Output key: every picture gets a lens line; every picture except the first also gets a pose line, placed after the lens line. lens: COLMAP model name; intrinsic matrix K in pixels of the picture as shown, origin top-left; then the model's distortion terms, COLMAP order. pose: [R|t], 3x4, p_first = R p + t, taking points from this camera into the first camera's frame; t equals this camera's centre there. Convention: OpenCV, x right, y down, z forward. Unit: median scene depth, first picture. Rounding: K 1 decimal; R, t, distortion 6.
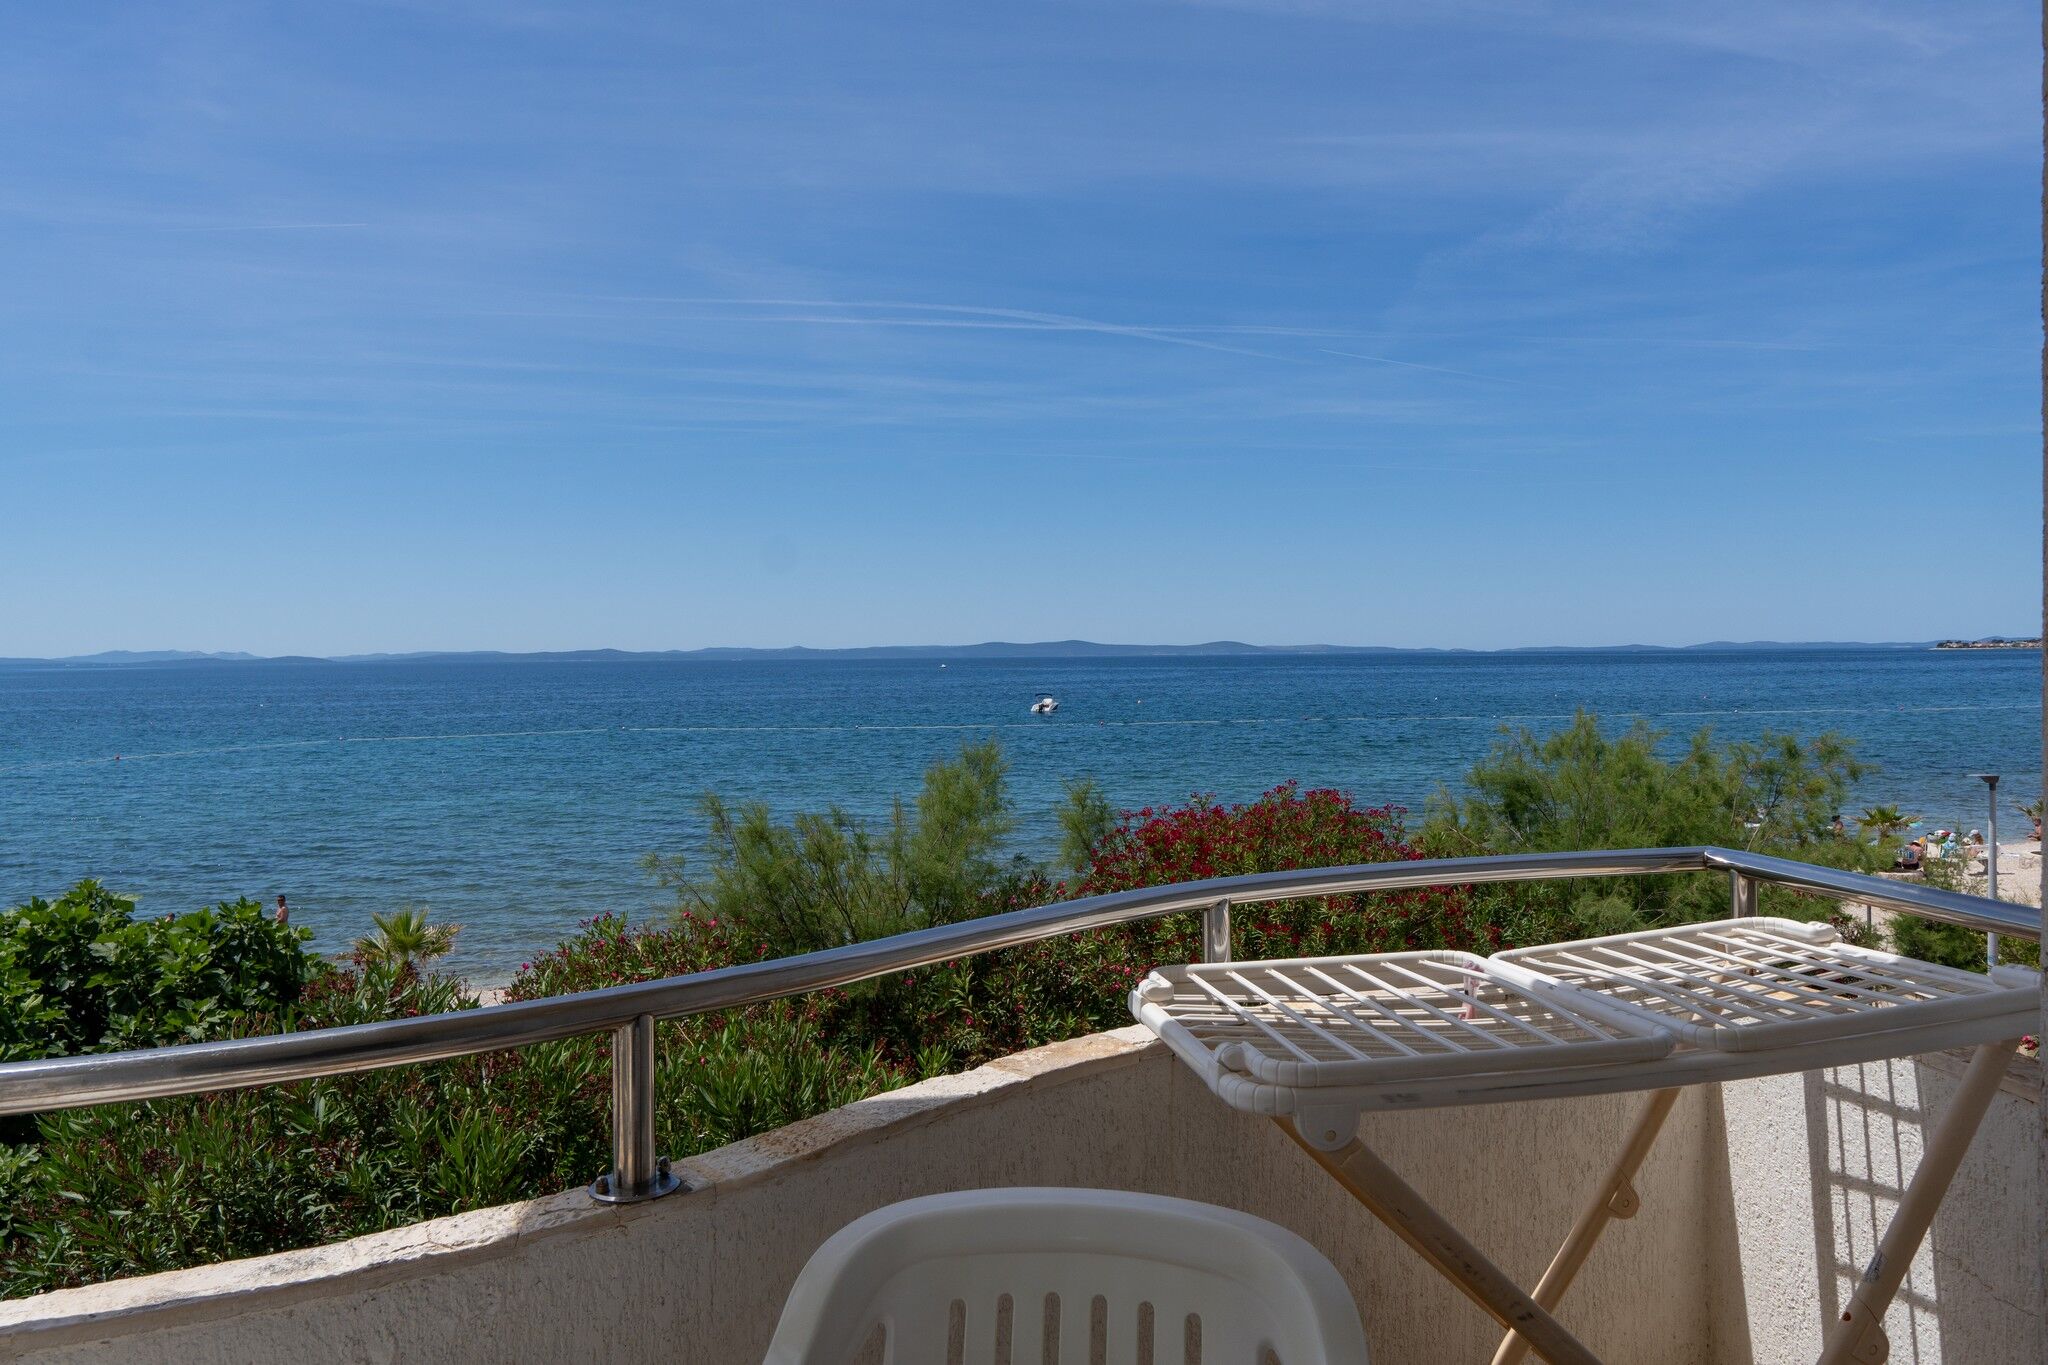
lens RADIAL K [[1420.1, 0, 1015.8], [0, 1420.1, 679.0], [0, 0, 1]] dist [-0.006649, -0.003194]
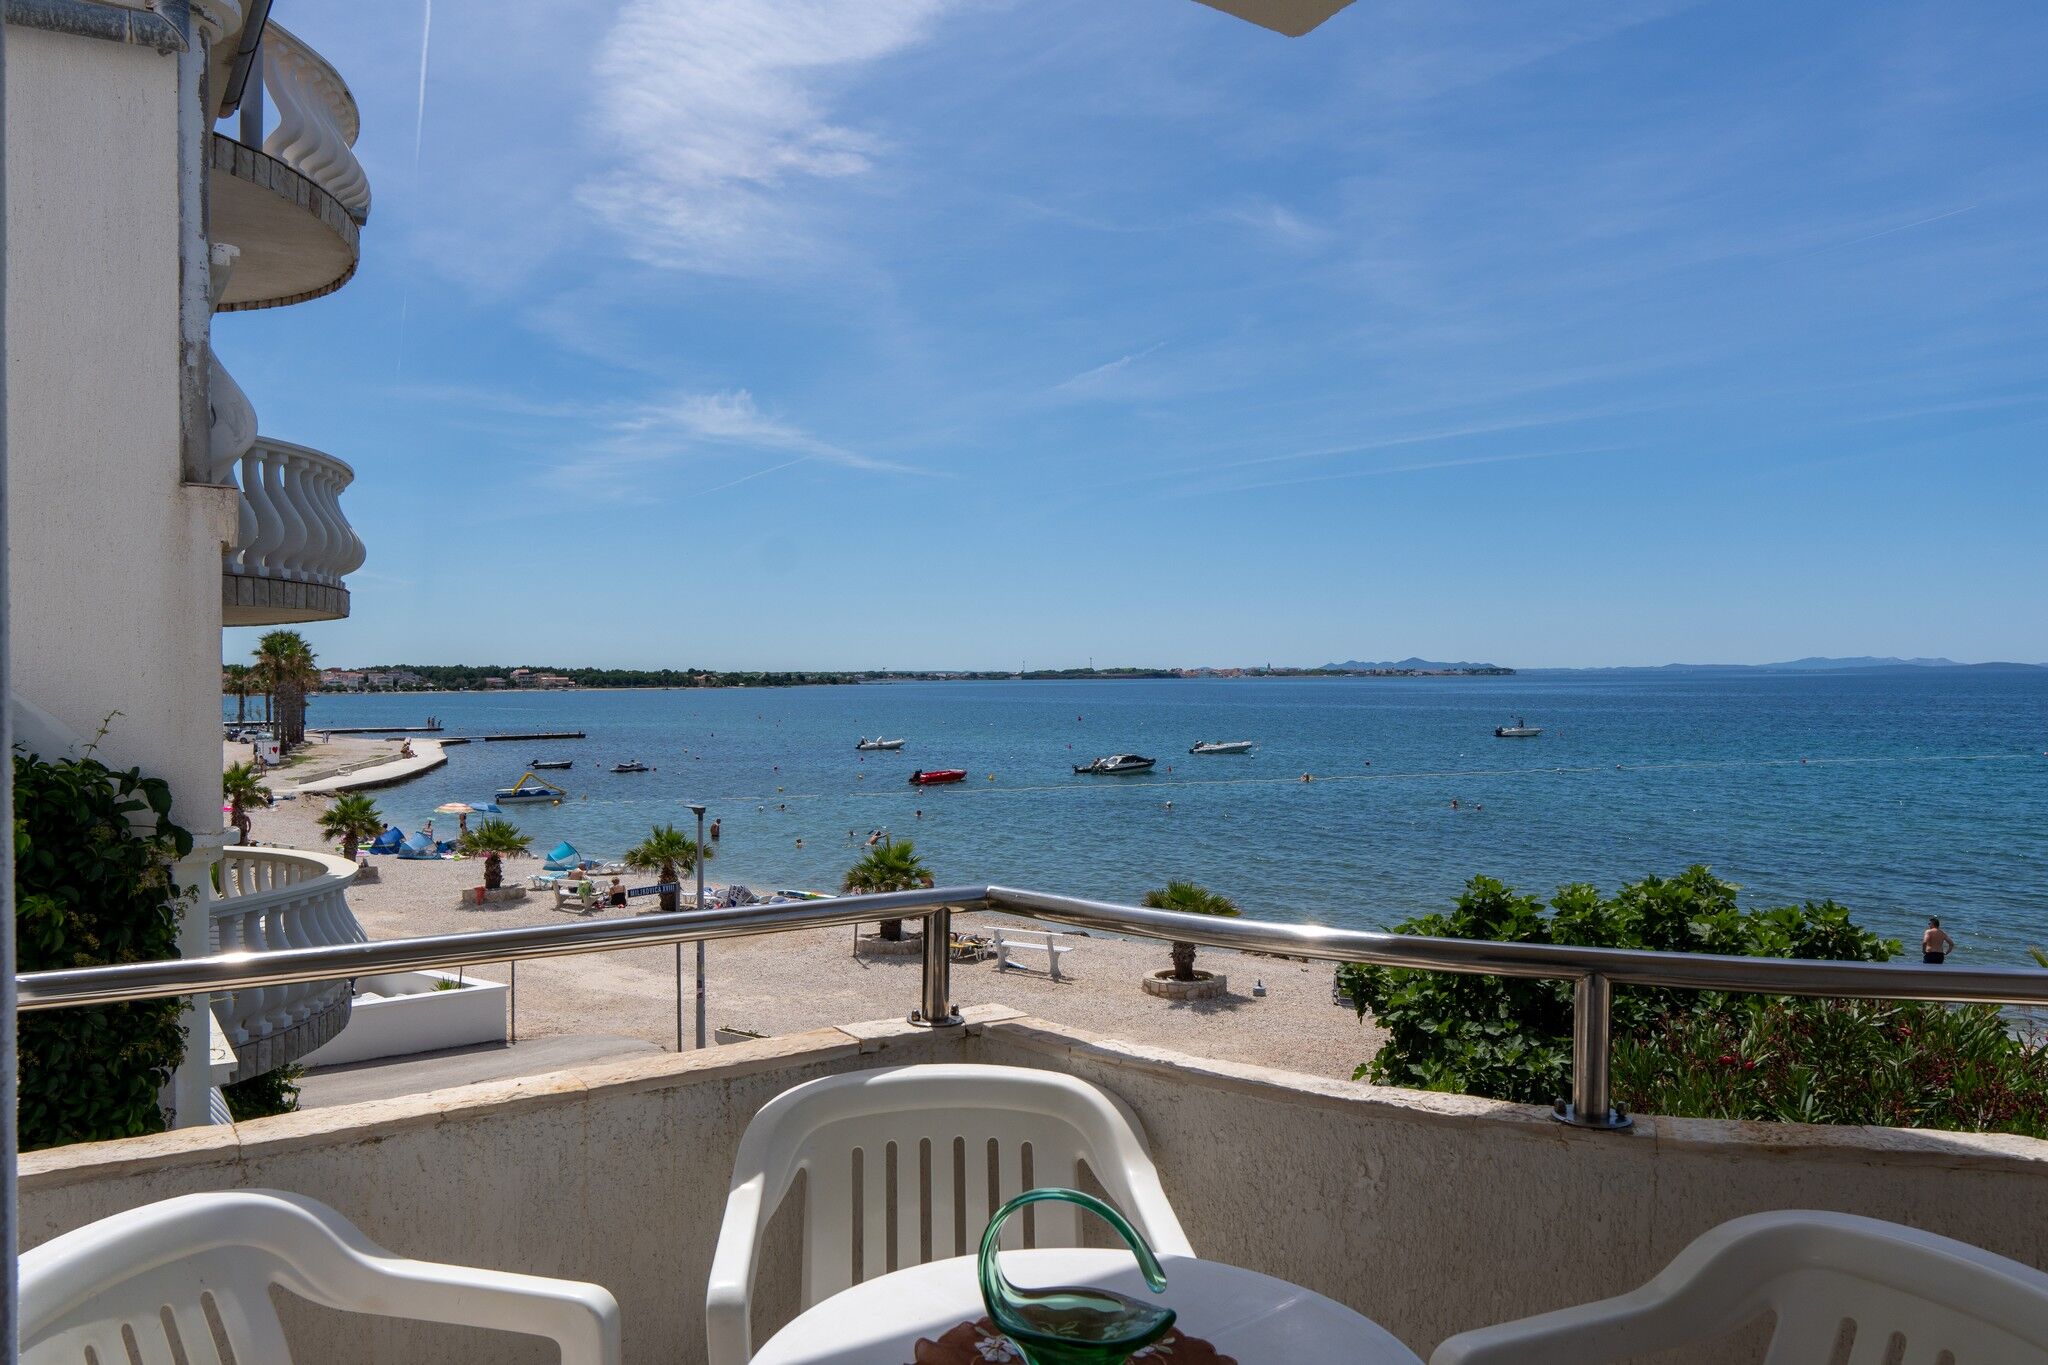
lens RADIAL K [[1431.8, 0, 1019.0], [0, 1431.8, 670.9], [0, 0, 1]] dist [-0.001346, -0.001996]
pose [[0.466639, 0.001626, -0.884446, 0.095367], [-0.010544, 0.999937, -0.003725, -0.001303], [0.884385, 0.011064, 0.466627, 0.001531]]
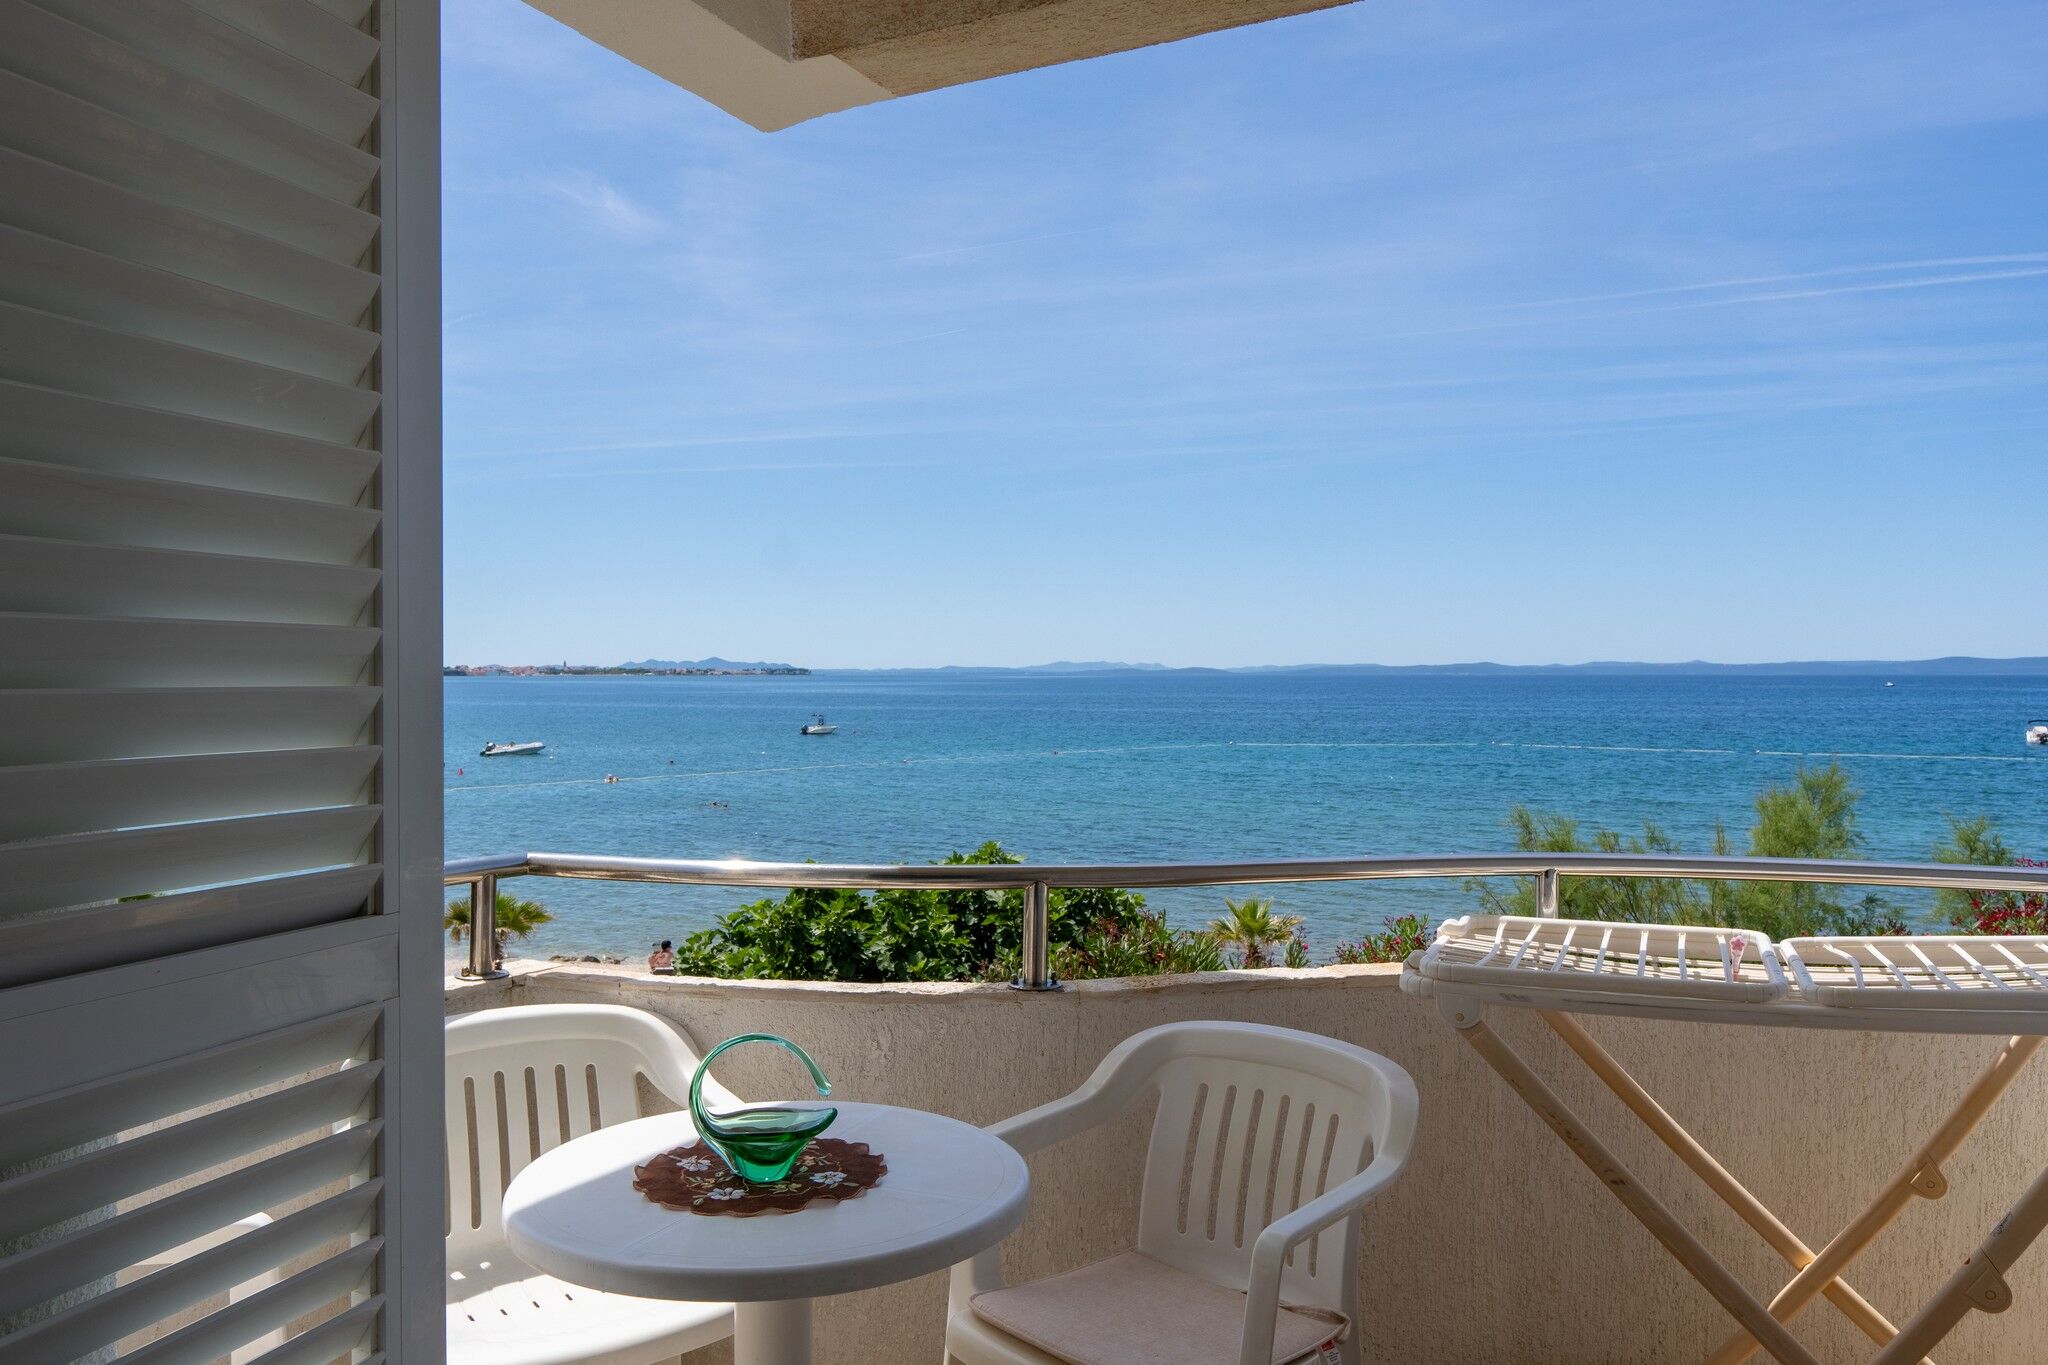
lens RADIAL K [[1457.2, 0, 1033.6], [0, 1457.2, 681.0], [0, 0, 1]] dist [0.001378, -0.001157]
pose [[0.828681, 0.012063, -0.559591, 0.115091], [-0.016726, 0.999855, -0.003214, 0.000815], [0.559472, 0.012023, 0.828762, -0.071937]]
